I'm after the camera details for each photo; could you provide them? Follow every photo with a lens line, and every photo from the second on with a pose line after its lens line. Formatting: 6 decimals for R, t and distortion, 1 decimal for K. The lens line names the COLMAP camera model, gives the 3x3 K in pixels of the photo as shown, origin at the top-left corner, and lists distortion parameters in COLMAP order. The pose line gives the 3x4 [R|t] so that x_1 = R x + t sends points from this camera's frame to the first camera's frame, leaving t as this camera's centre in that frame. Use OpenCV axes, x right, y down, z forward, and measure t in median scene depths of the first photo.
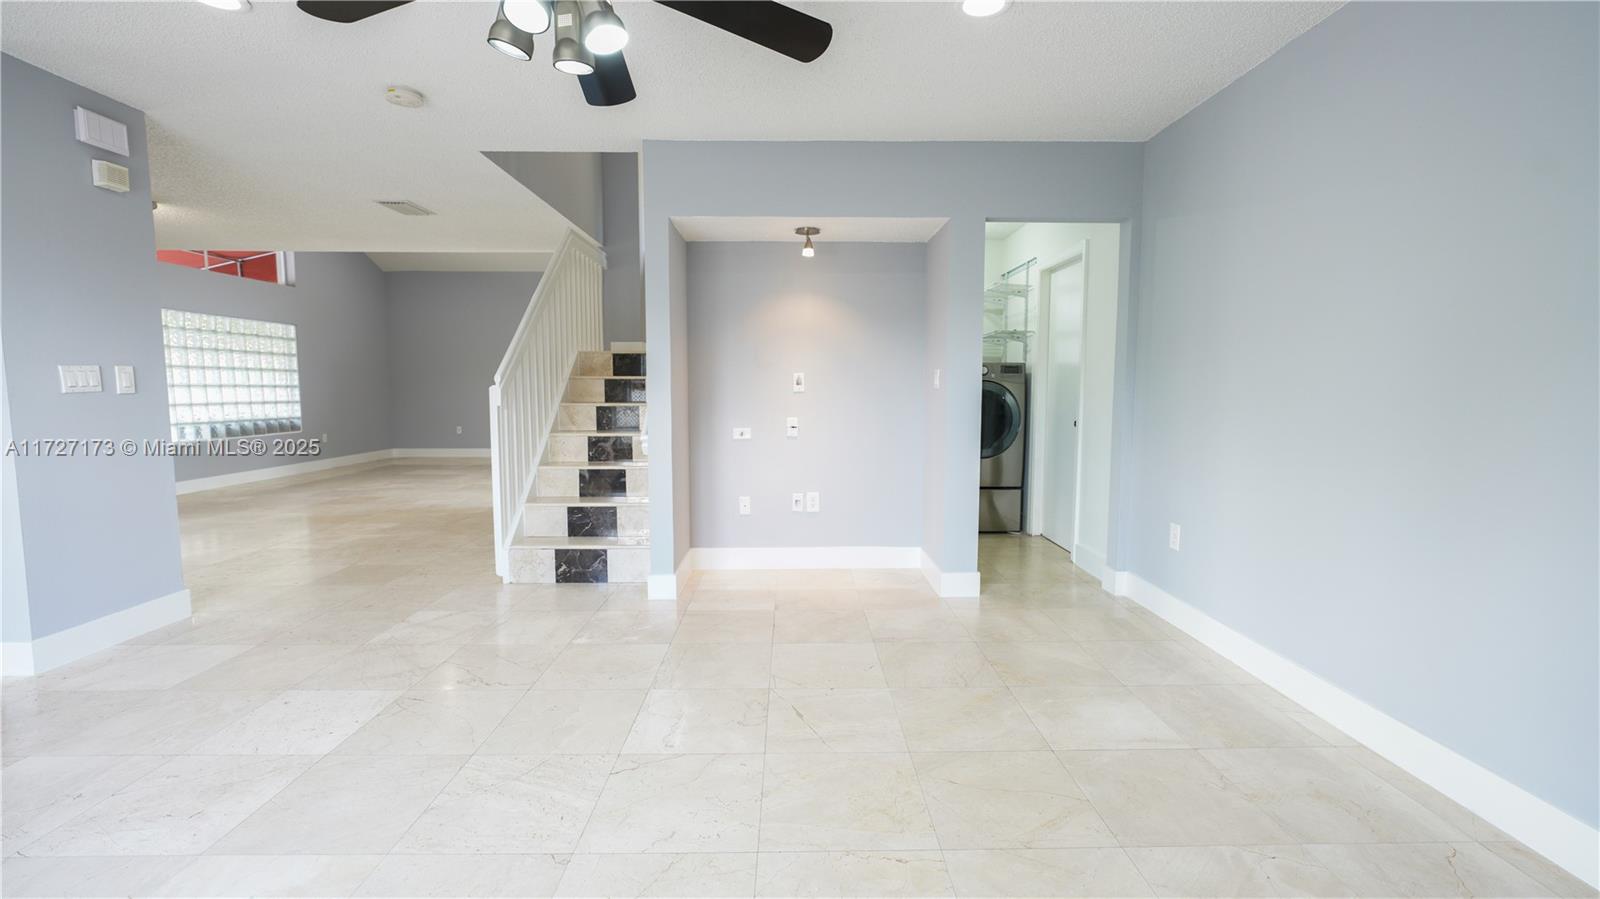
lens RADIAL K [[707.0, 0, 800.0], [0, 707.0, 449.5], [0, 0, 1]] dist [-0.003724, 0.000138]
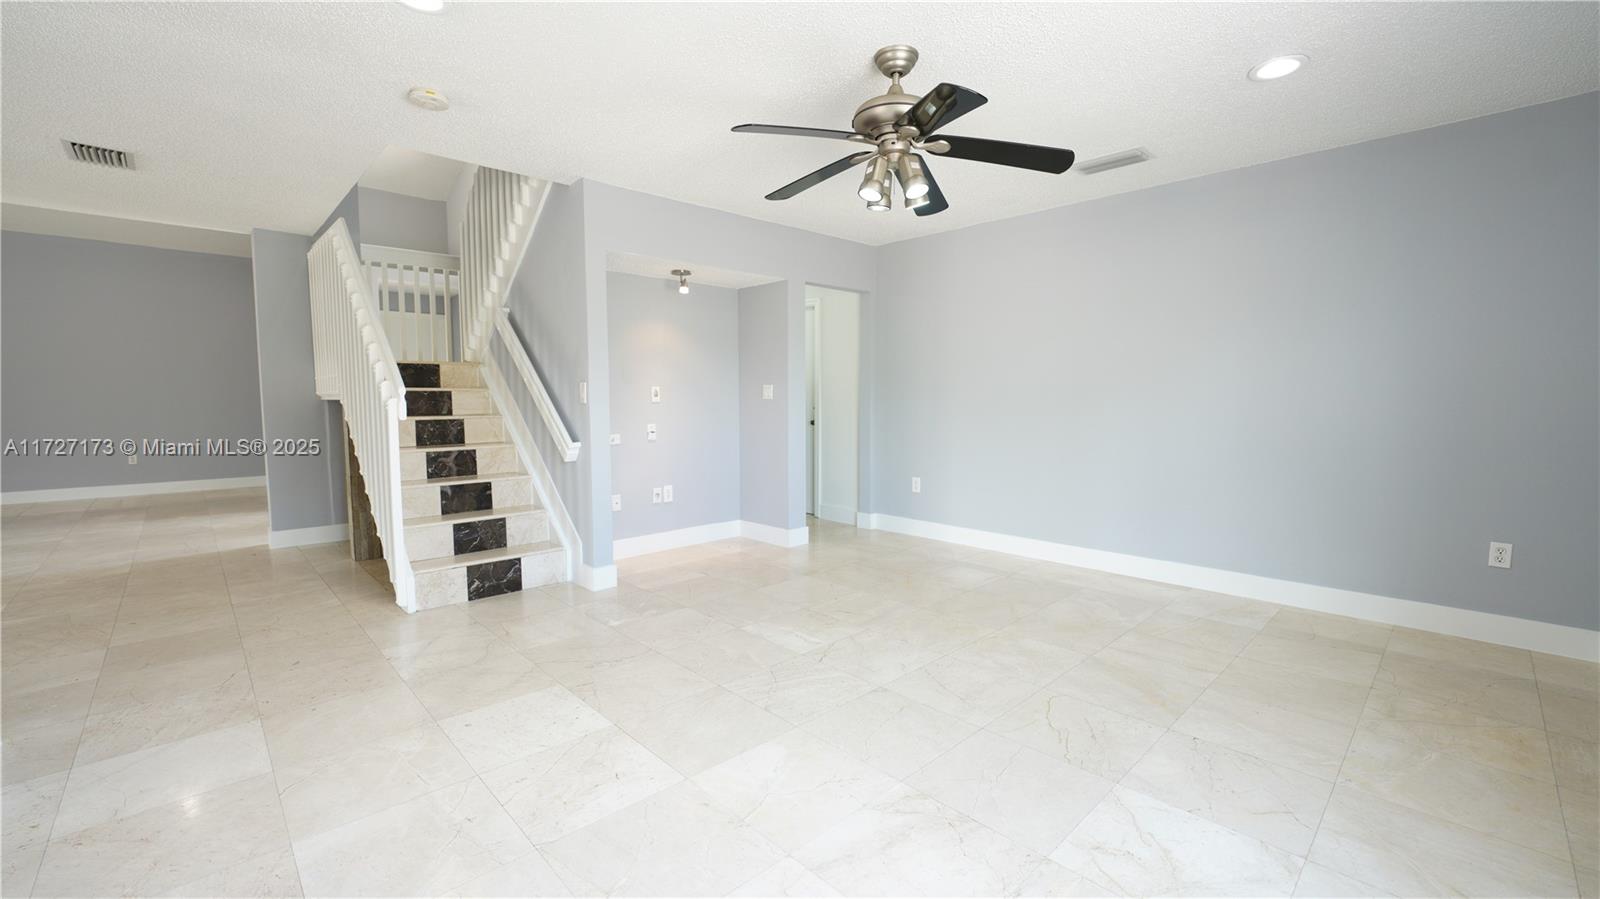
lens RADIAL K [[707.0, 0, 800.0], [0, 707.0, 449.5], [0, 0, 1]] dist [-0.003724, 0.000138]
pose [[0.708596, -0.055117, 0.703458, -0.694151], [0.066426, 0.997728, 0.011262, 0.000448], [-0.702480, 0.038748, 0.710647, -0.017063]]
